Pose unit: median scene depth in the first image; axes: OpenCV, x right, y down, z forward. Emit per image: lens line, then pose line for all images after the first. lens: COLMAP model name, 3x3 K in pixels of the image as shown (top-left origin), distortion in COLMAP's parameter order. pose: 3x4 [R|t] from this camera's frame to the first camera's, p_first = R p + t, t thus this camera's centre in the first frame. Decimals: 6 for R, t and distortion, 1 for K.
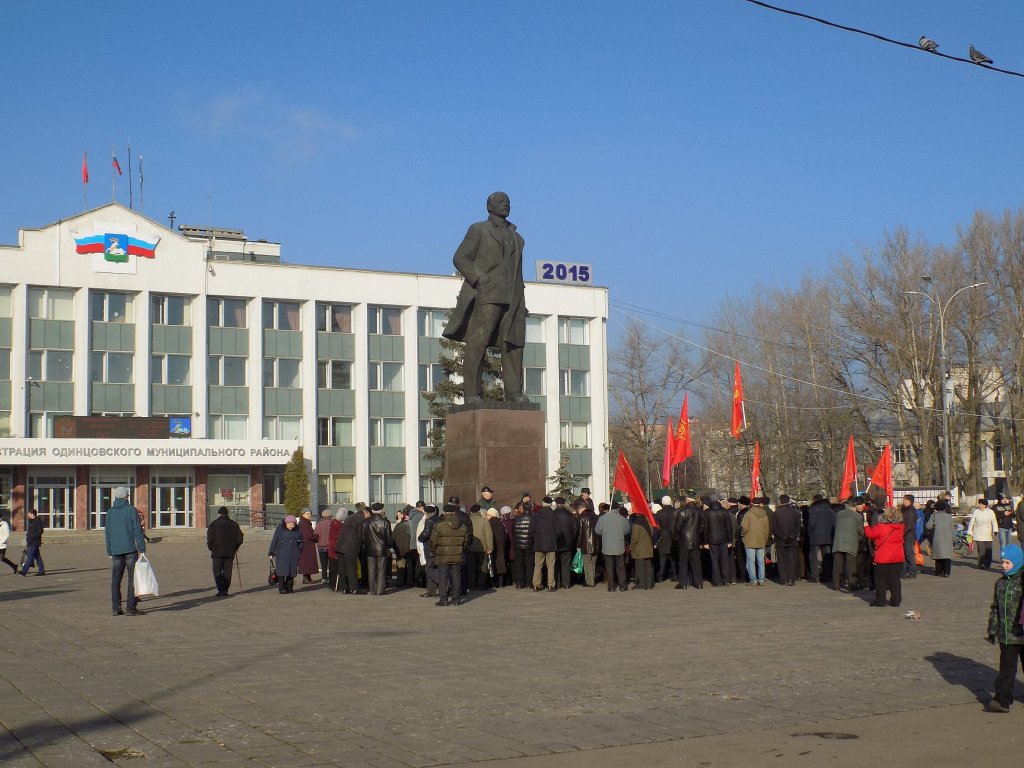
lens RADIAL K [[1423.3, 0, 537.6], [0, 1423.3, 386.6], [0, 0, 1]] dist [-0.101780, 0.032428]
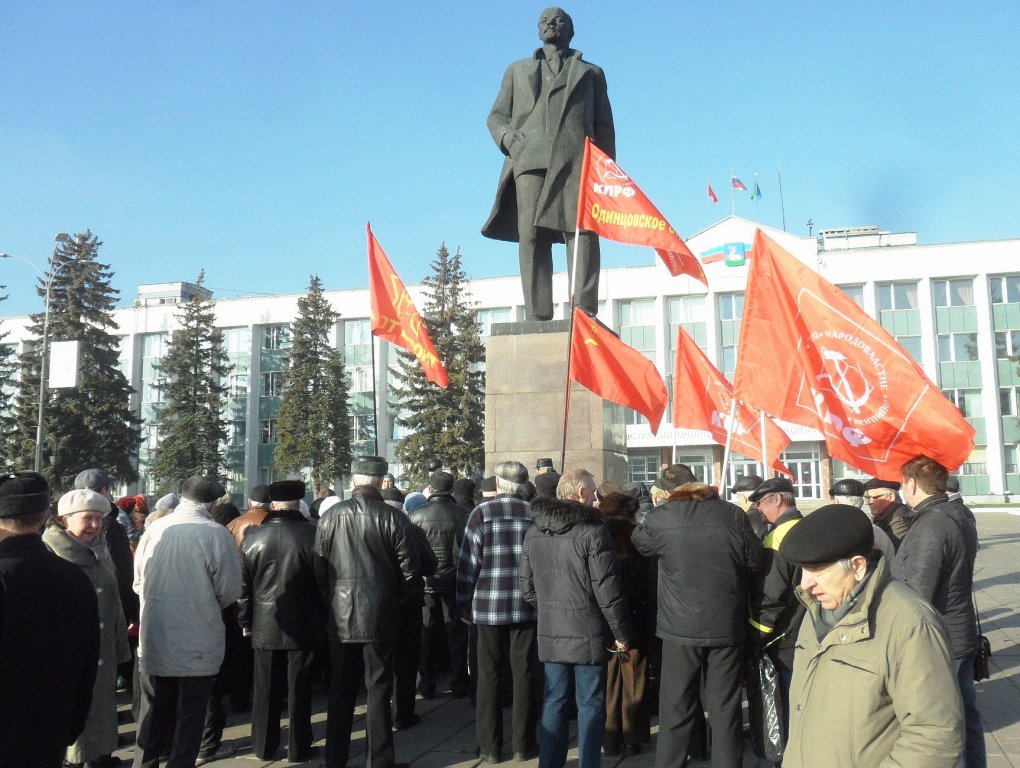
lens RADIAL K [[970.0, 0, 603.2], [0, 970.0, 352.1], [0, 0, 1]] dist [-0.019740, 0.007995]
pose [[0.746448, -0.094805, -0.658656, 0.123868], [0.067504, 0.995481, -0.066785, 0.024254], [0.662011, 0.005390, 0.749474, 0.311090]]
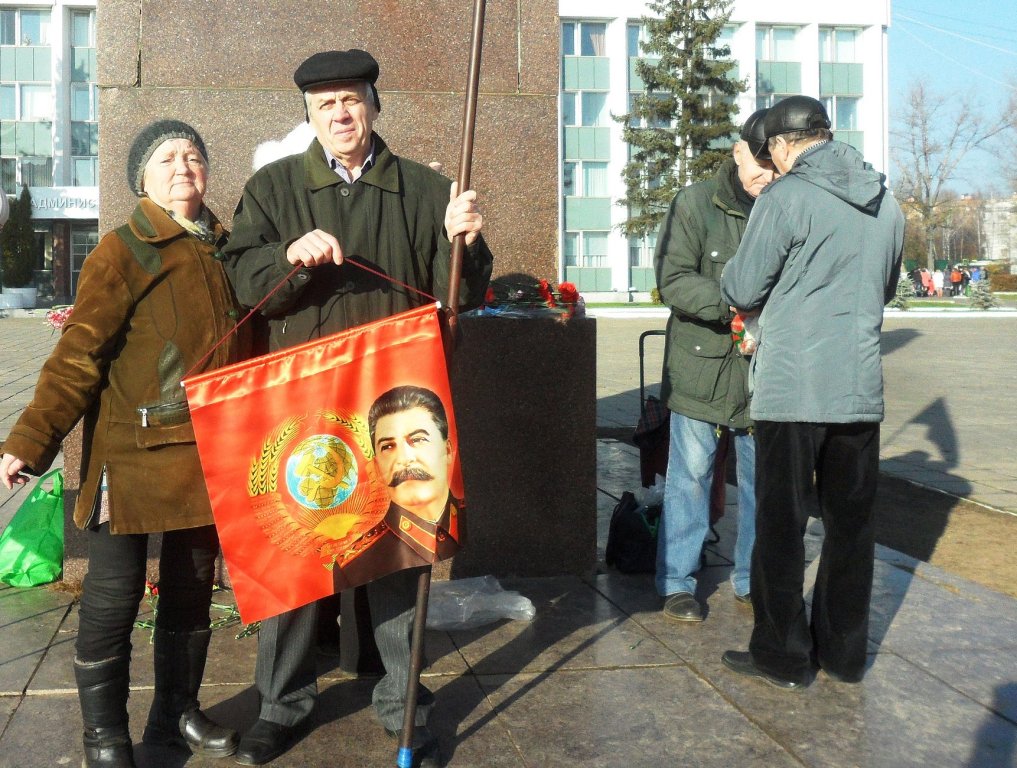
lens RADIAL K [[1089.6, 0, 385.6], [0, 1089.6, 279.6], [0, 0, 1]] dist [-0.016872, 0.007193]
pose [[0.929843, 0.010057, -0.367819, 0.015040], [0.022417, 0.996221, 0.083911, 0.034983], [0.367273, -0.086269, 0.926104, 0.390626]]
